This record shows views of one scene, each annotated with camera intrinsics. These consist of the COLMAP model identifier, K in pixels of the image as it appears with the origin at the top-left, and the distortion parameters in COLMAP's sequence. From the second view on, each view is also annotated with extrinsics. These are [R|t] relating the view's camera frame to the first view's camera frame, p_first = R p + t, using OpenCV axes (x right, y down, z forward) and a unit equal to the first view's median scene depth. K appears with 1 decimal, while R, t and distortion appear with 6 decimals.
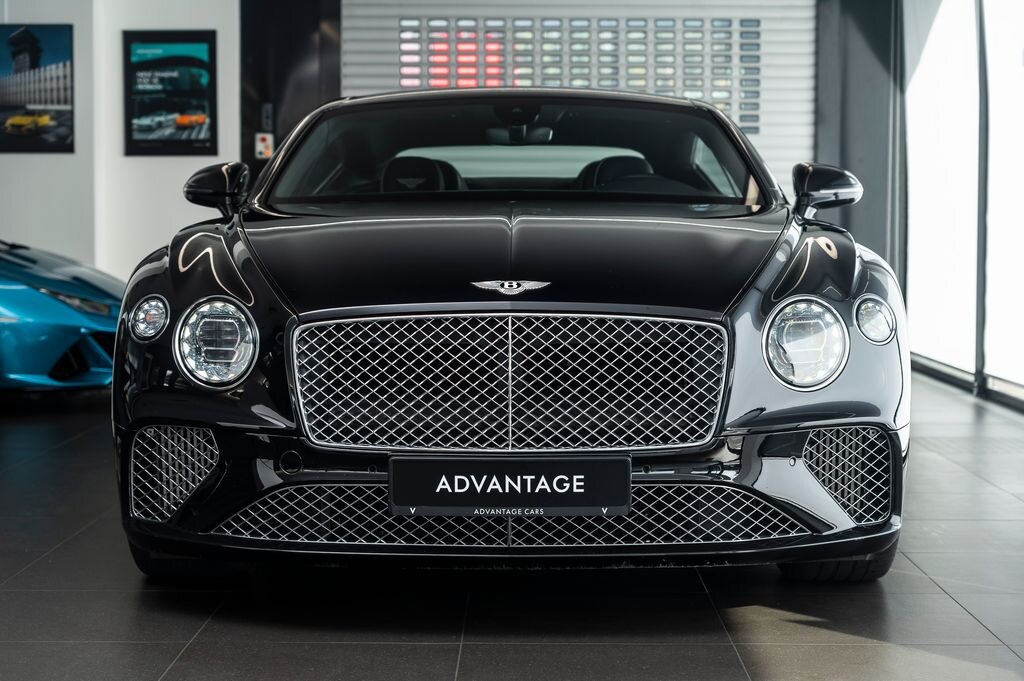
lens RADIAL K [[1763.5, 0, 512.7], [0, 1763.5, 335.6], [0, 0, 1]] dist [-0.050931, 0.000000]
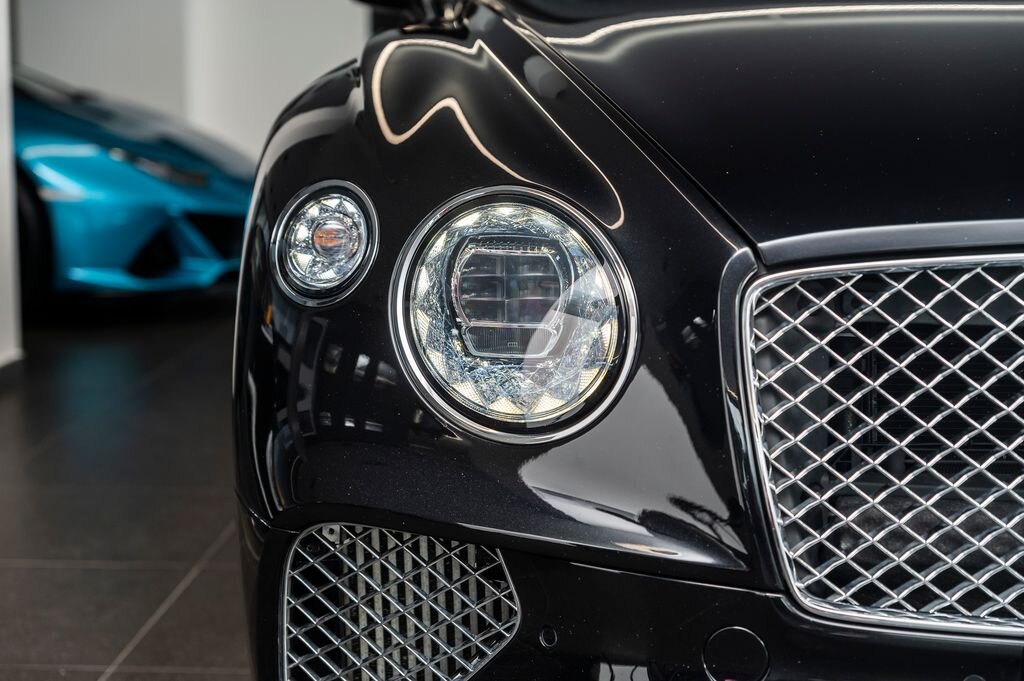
lens RADIAL K [[1763.5, 0, 511.3], [0, 1763.5, 341.7], [0, 0, 1]] dist [-0.050931, 0.000000]
pose [[0.998625, 0.007351, -0.051914, -0.153452], [-0.003051, 0.996591, 0.082438, -0.021822], [0.052343, -0.082167, 0.995243, 0.645357]]
